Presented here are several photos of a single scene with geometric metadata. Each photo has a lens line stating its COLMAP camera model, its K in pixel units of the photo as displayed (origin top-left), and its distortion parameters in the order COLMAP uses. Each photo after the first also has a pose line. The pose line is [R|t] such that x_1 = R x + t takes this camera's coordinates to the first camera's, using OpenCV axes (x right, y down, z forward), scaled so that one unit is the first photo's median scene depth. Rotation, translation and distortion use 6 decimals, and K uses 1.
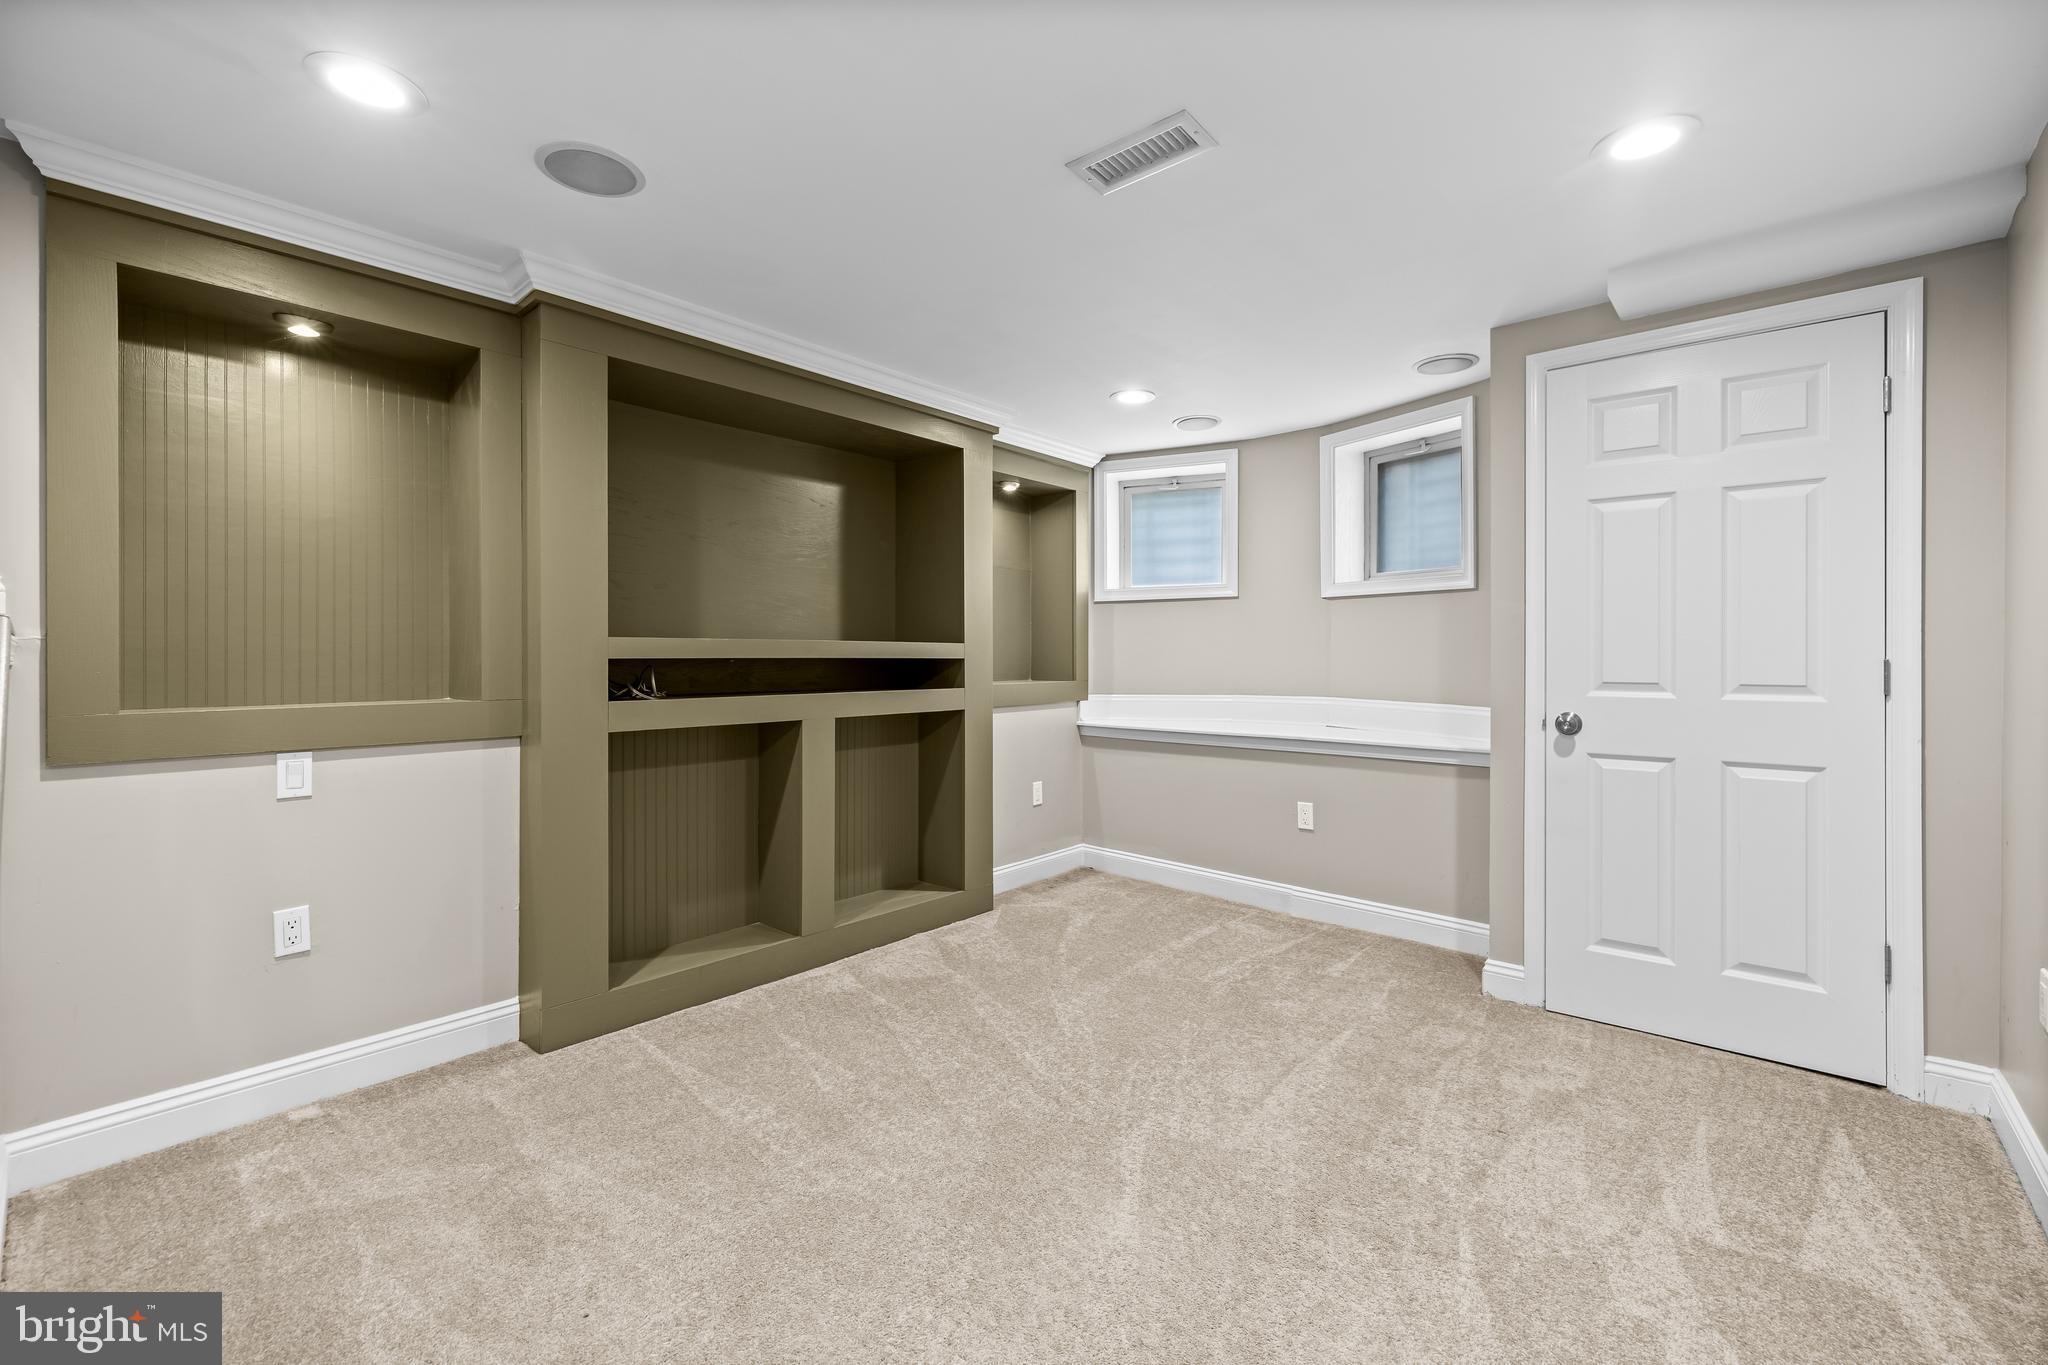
lens RADIAL K [[871.3, 0, 1021.4], [0, 871.3, 647.6], [0, 0, 1]] dist [0.008623, 0.000050]
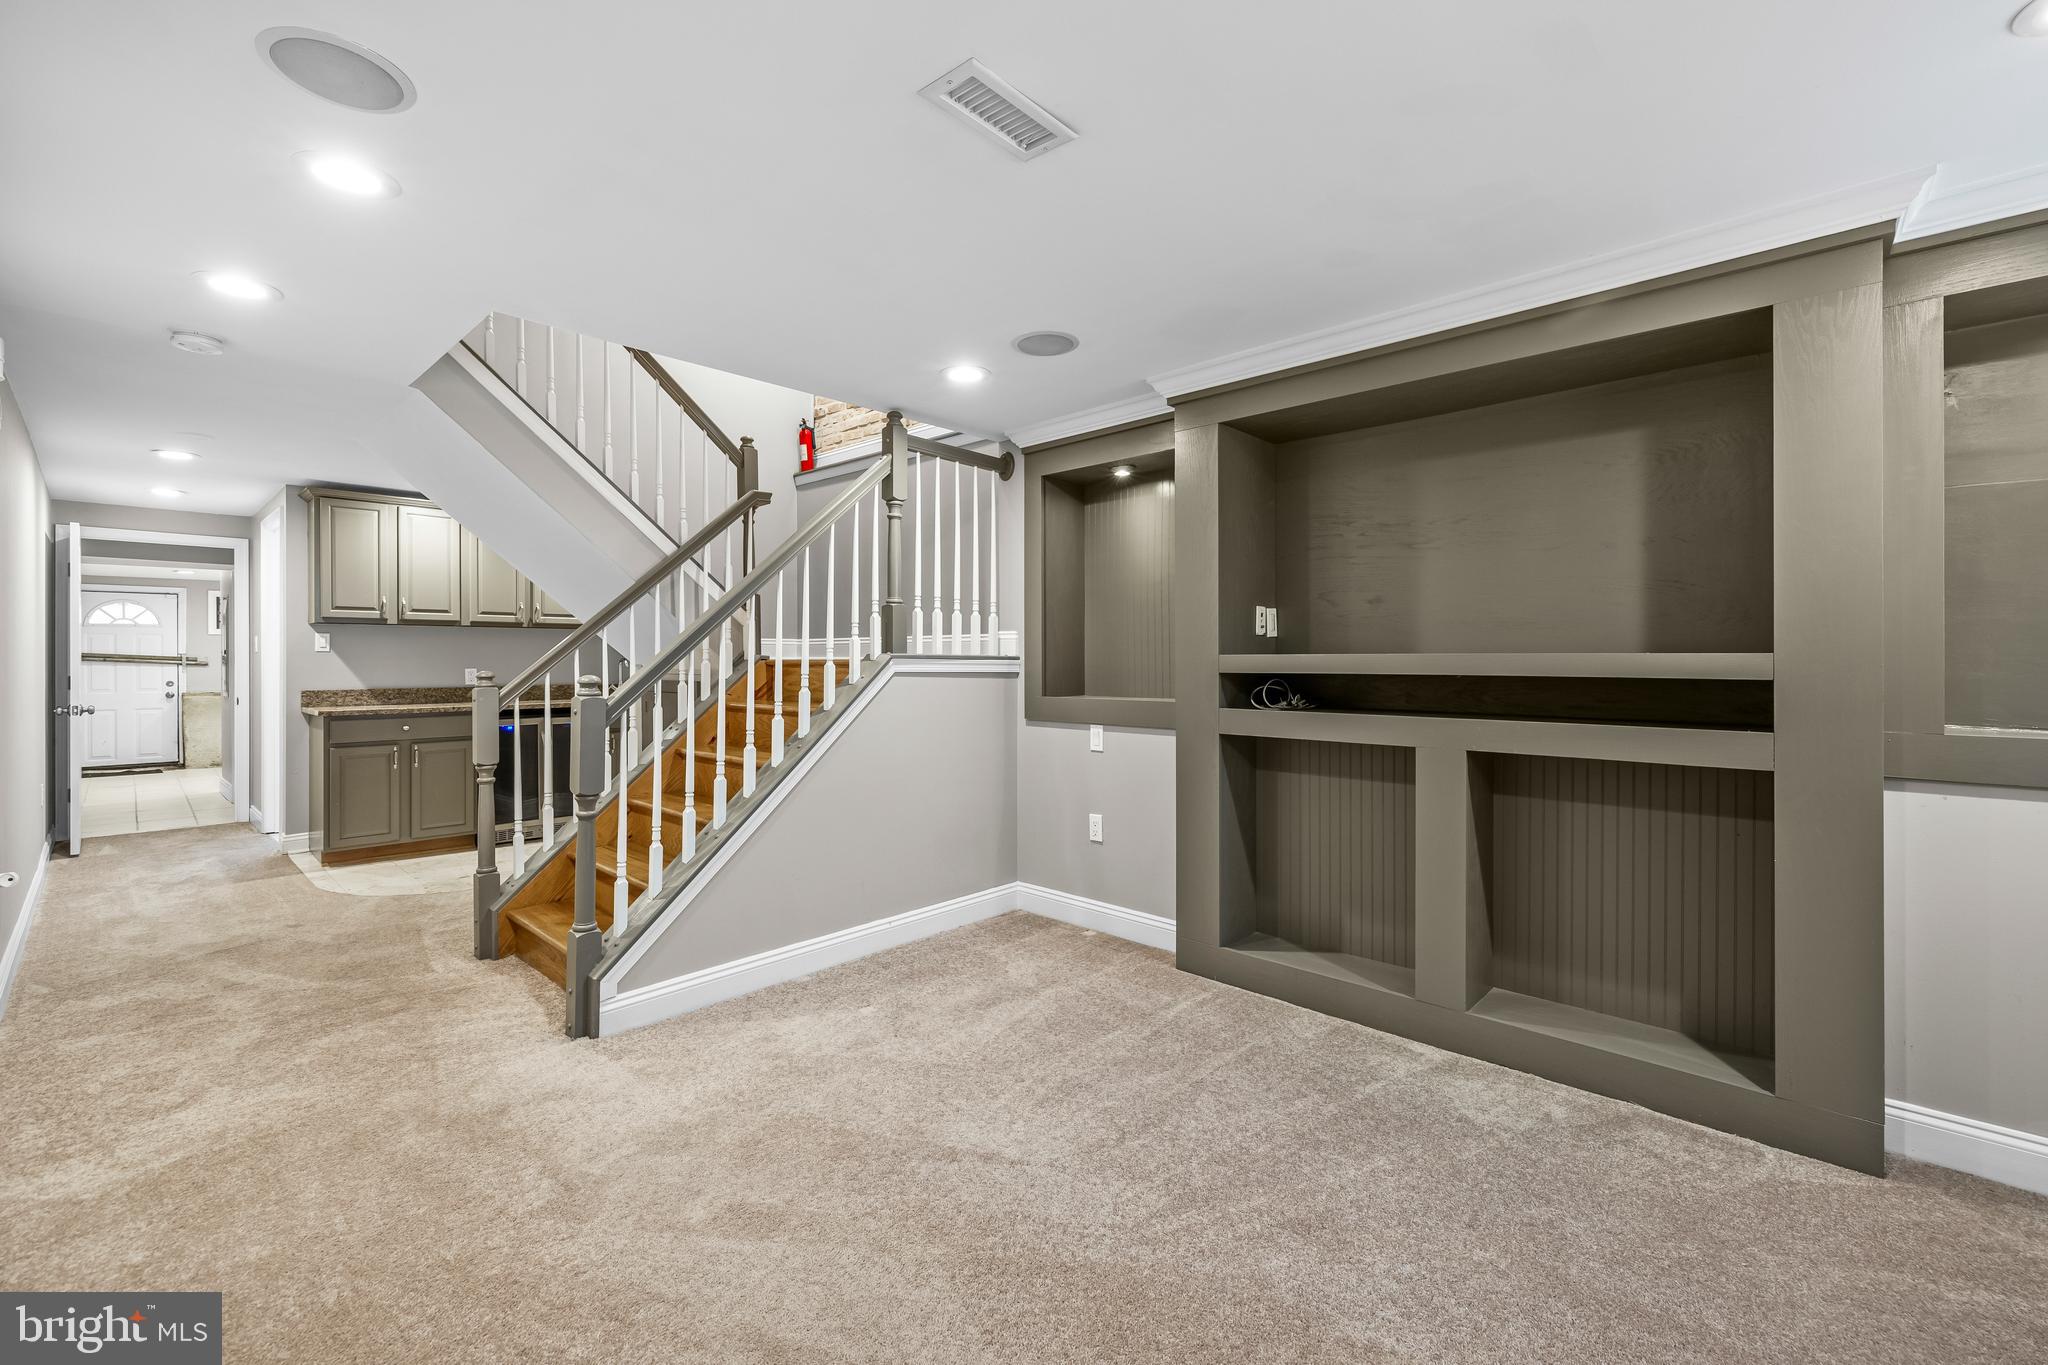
lens RADIAL K [[872.9, 0, 1014.8], [0, 872.9, 662.7], [0, 0, 1]] dist [0.007172, 0.000158]
pose [[-0.052495, -0.000567, -0.998621, 0.739827], [0.006068, 0.999981, -0.000886, -0.001558], [0.998603, -0.006106, -0.052490, 0.770608]]
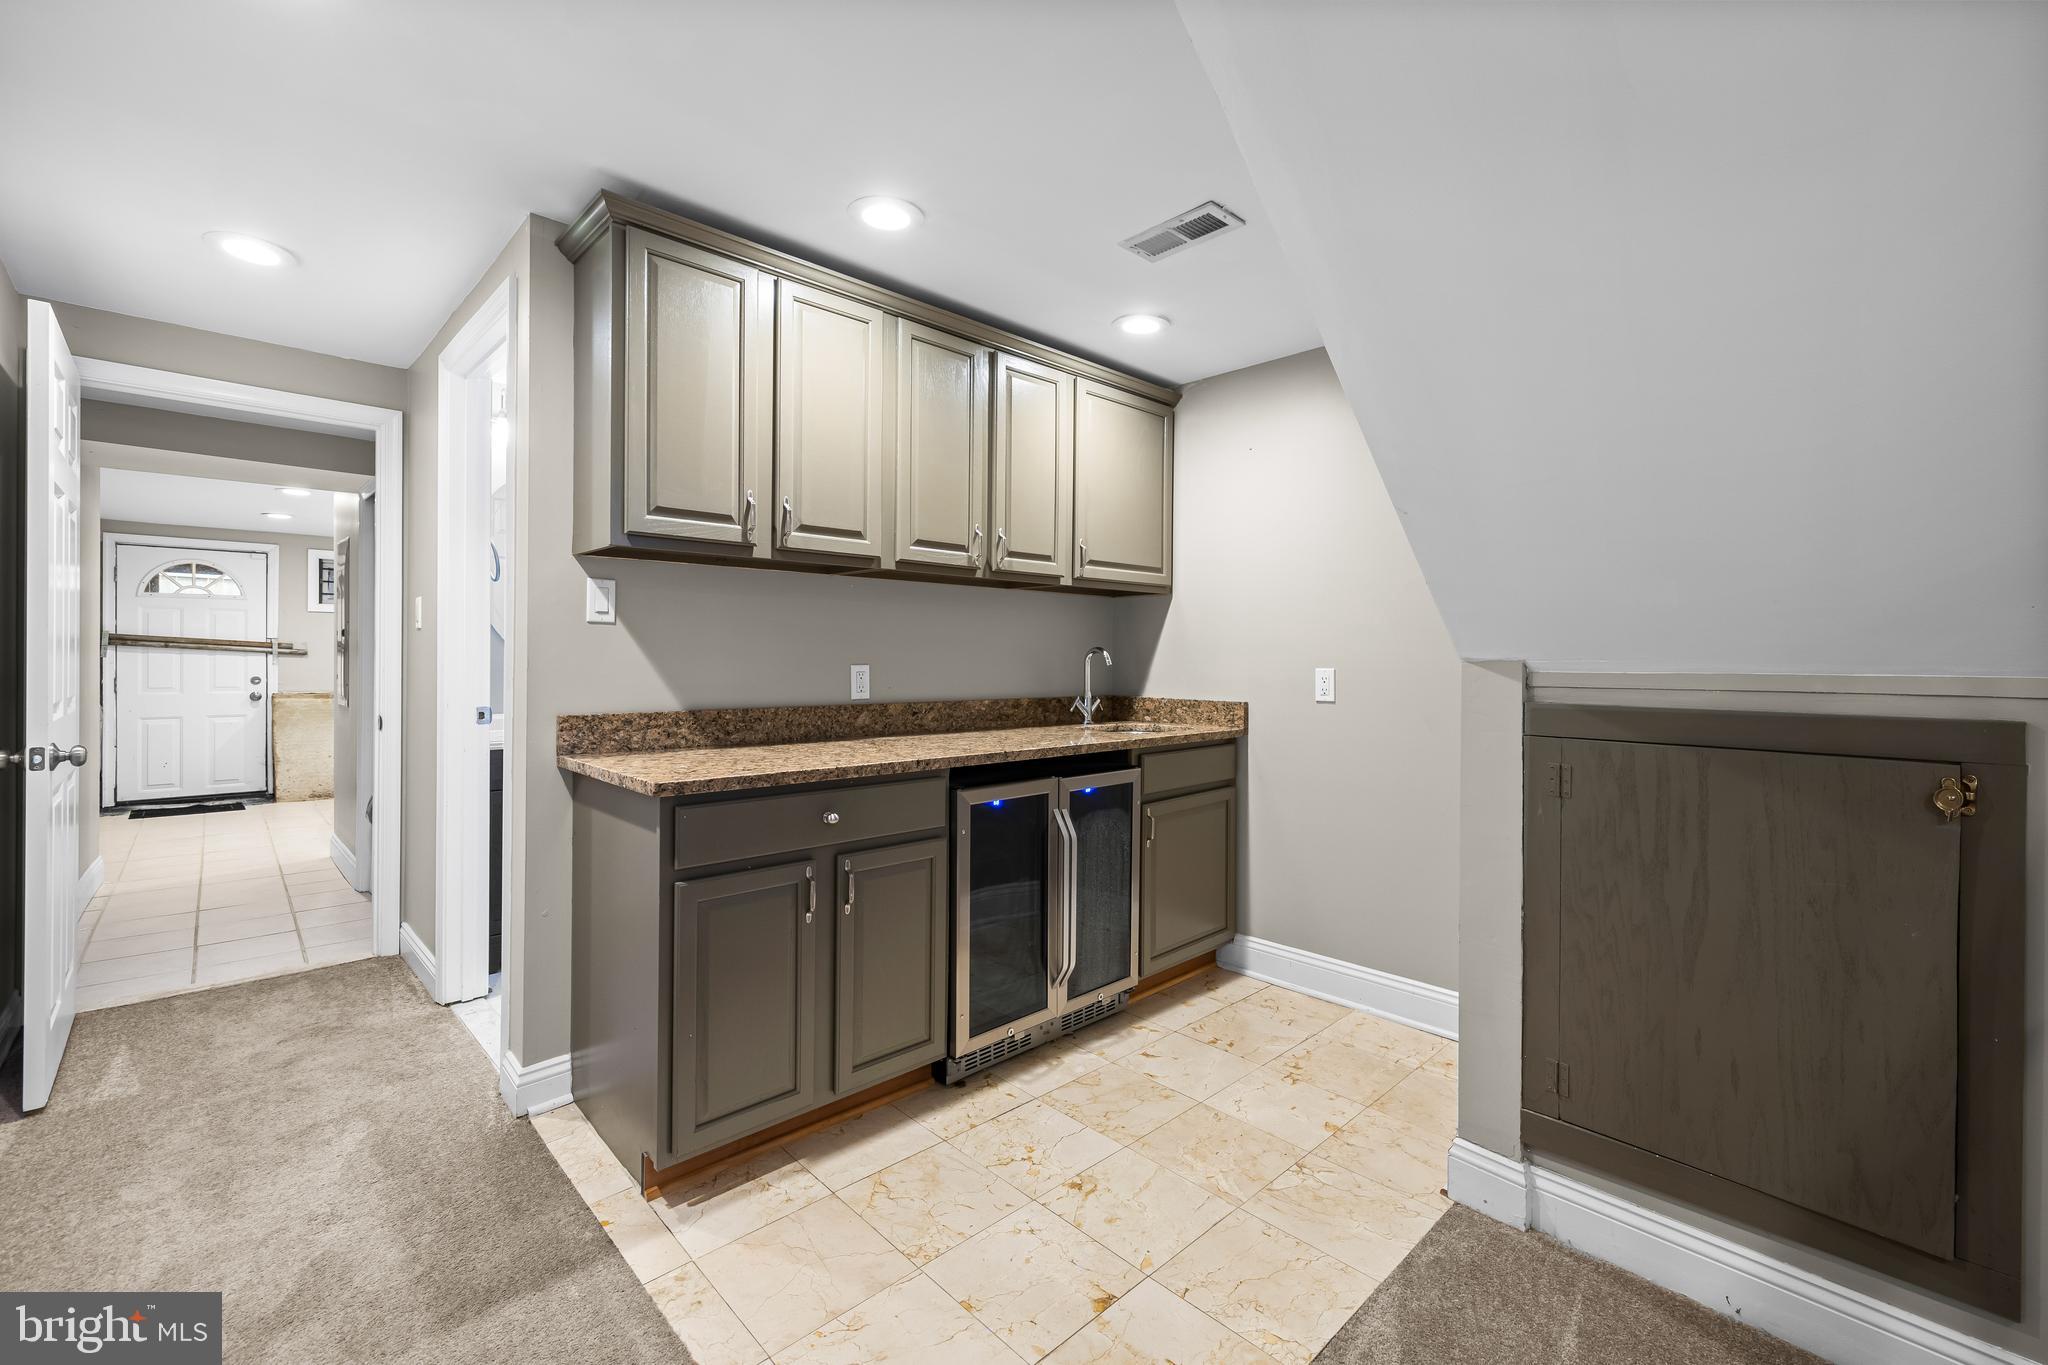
lens RADIAL K [[889.0, 0, 1031.0], [0, 889.0, 668.0], [0, 0, 1]] dist [0.003518, 0.000564]
pose [[-0.101644, 0.003903, -0.994813, 0.524282], [-0.006225, 0.999970, 0.004560, -0.001493], [0.994801, 0.006656, -0.101617, 0.539582]]
